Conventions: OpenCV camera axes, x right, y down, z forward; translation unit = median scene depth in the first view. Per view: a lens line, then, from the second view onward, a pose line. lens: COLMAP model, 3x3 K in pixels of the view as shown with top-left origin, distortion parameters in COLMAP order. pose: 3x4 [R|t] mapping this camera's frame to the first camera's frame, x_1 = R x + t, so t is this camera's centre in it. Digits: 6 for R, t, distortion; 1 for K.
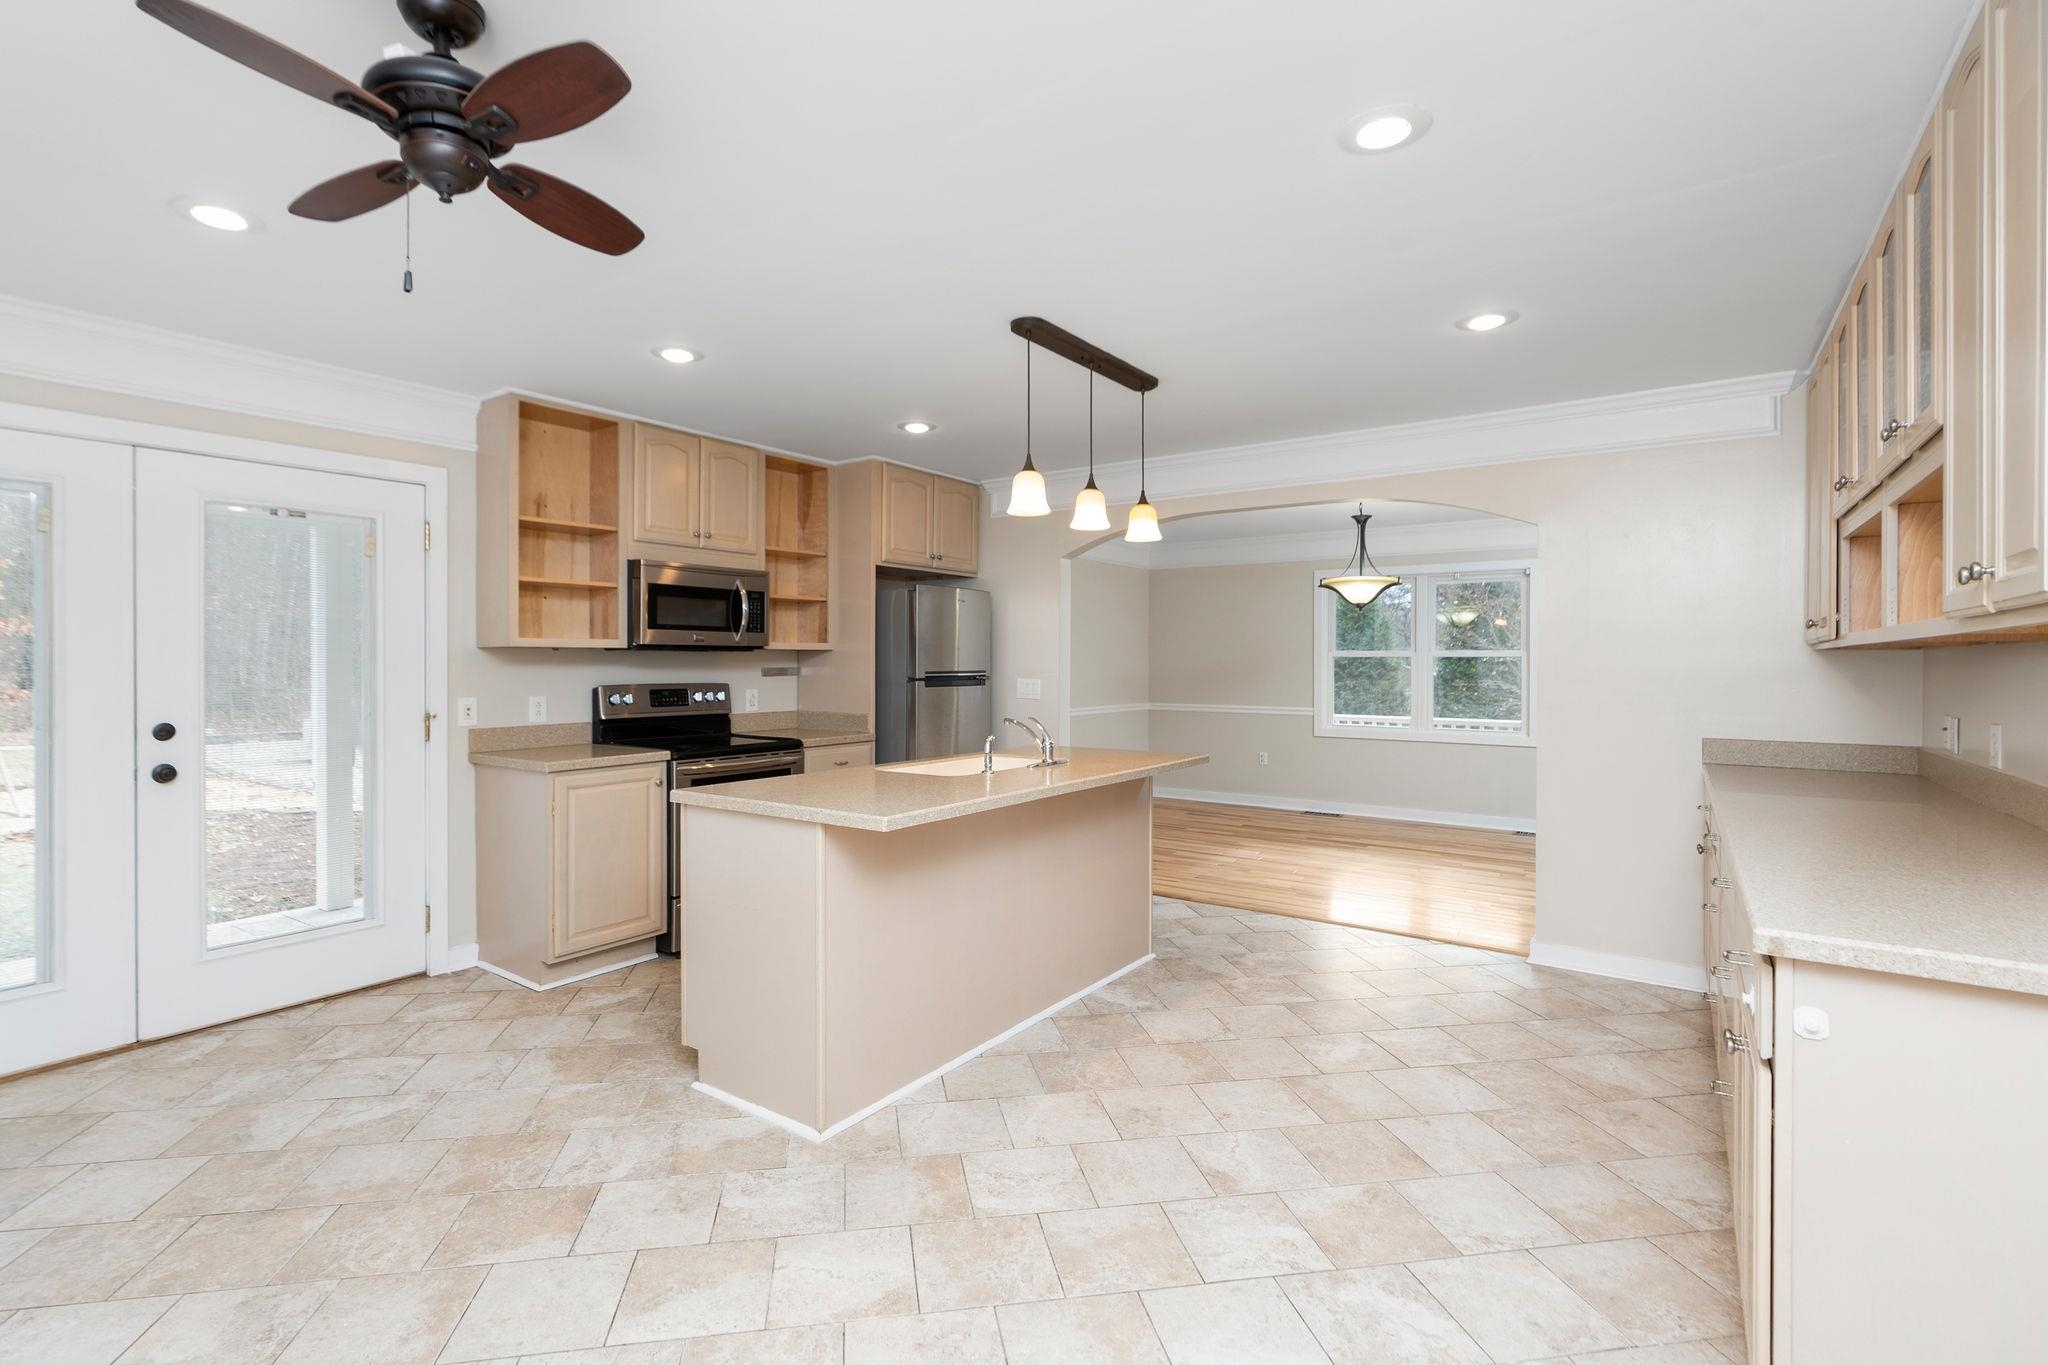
lens RADIAL K [[942.0, 0, 1020.0], [0, 942.0, 672.8], [0, 0, 1]] dist [-0.001056, 0.001704]
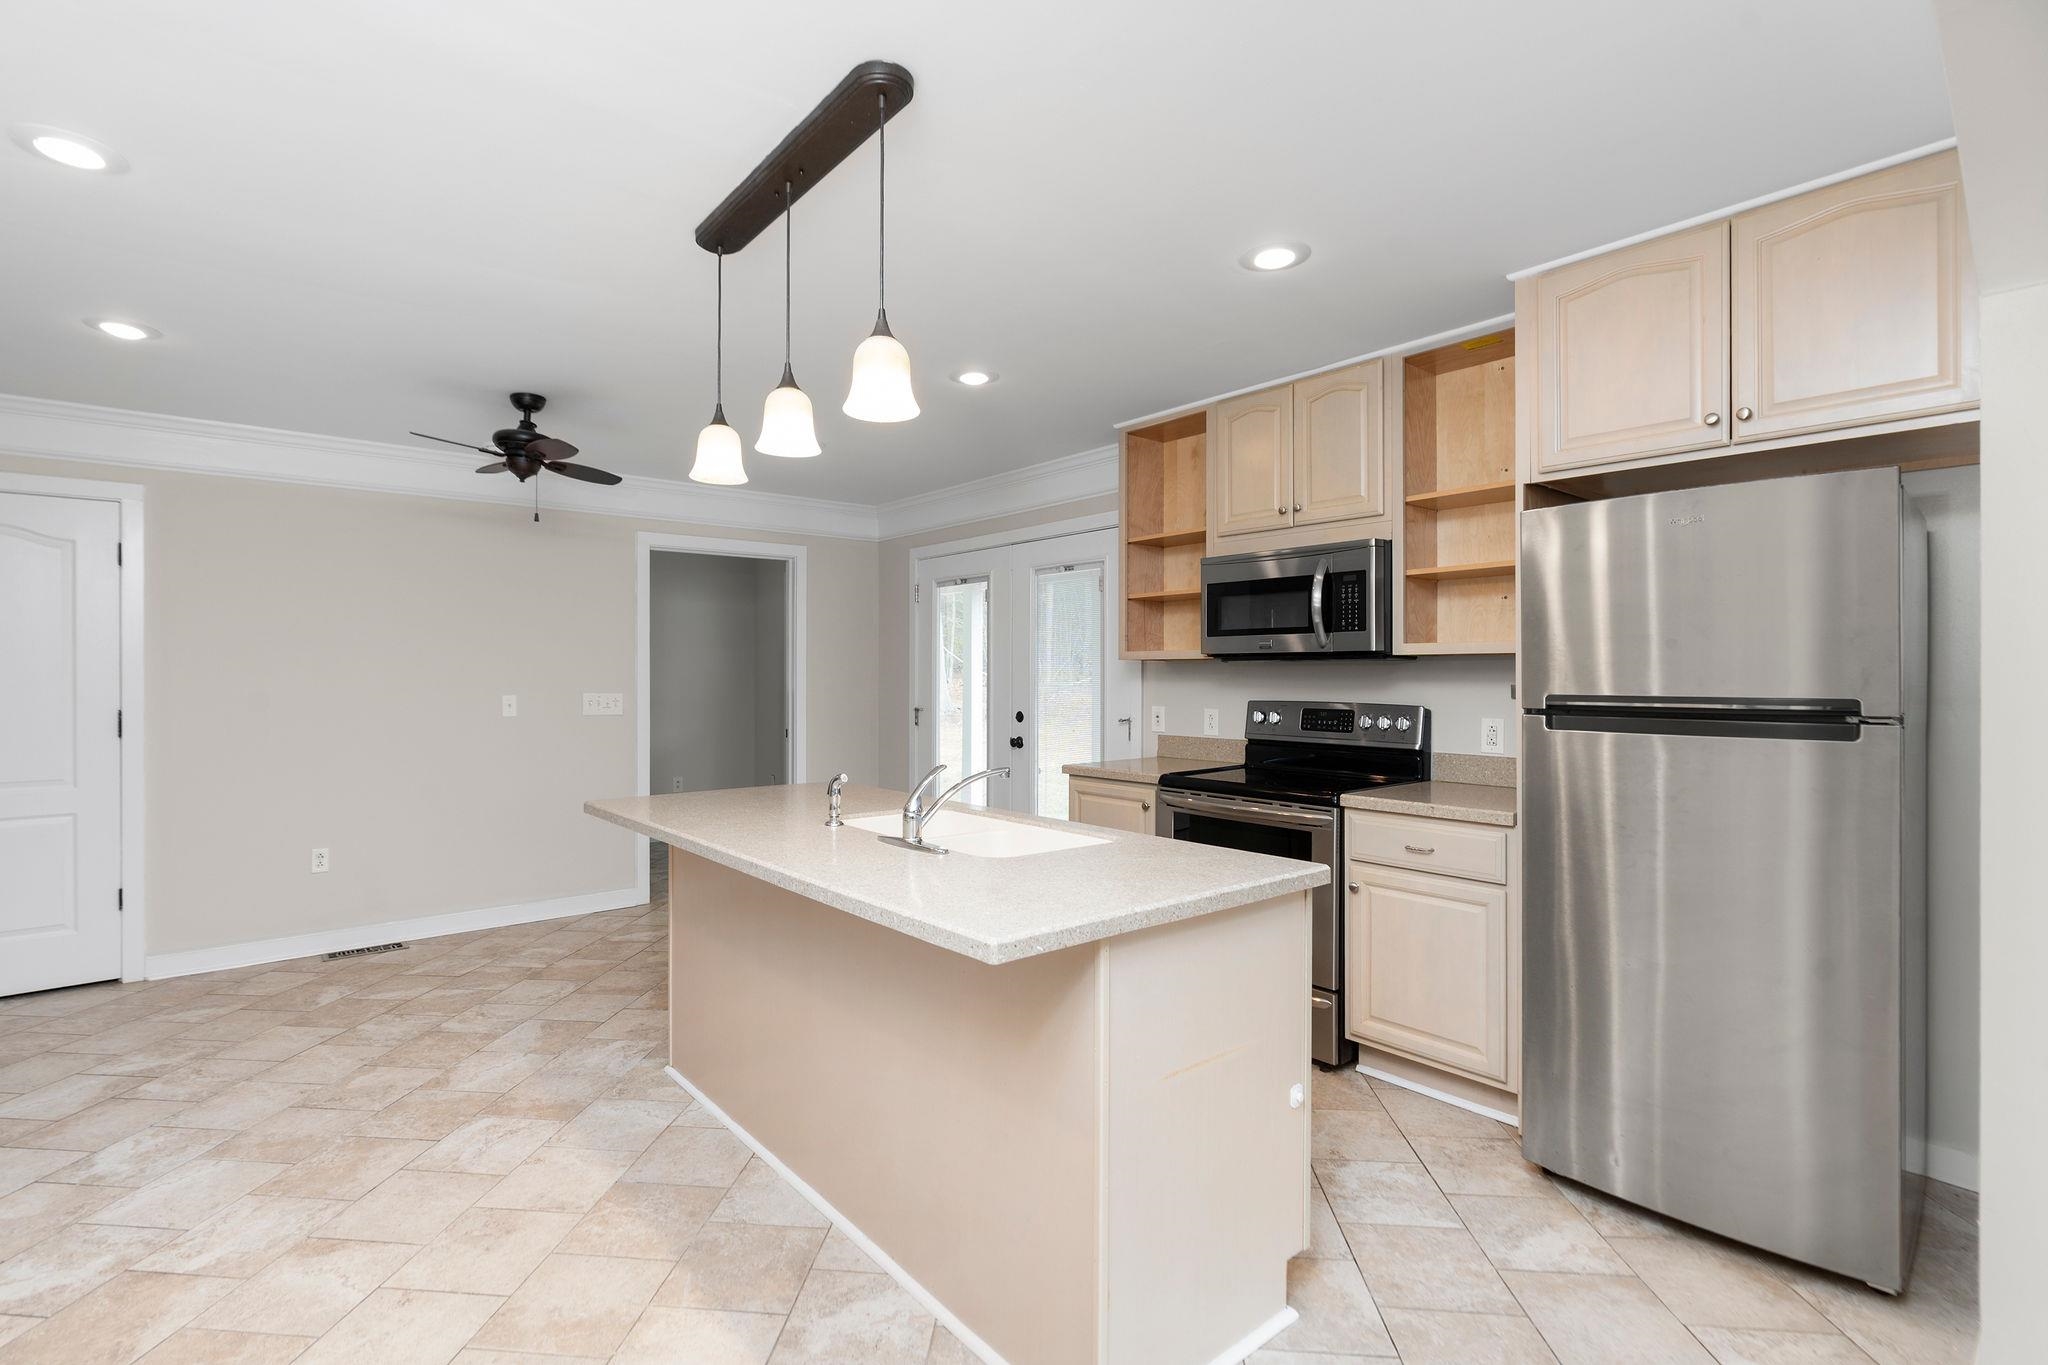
lens RADIAL K [[942.0, 0, 970.3], [0, 942.0, 664.8], [0, 0, 1]] dist [-0.001056, 0.001704]
pose [[-0.284523, -0.008961, -0.958627, 0.516190], [-0.010912, 0.999922, -0.006108, -0.012713], [0.958607, 0.008723, -0.284599, 1.051356]]
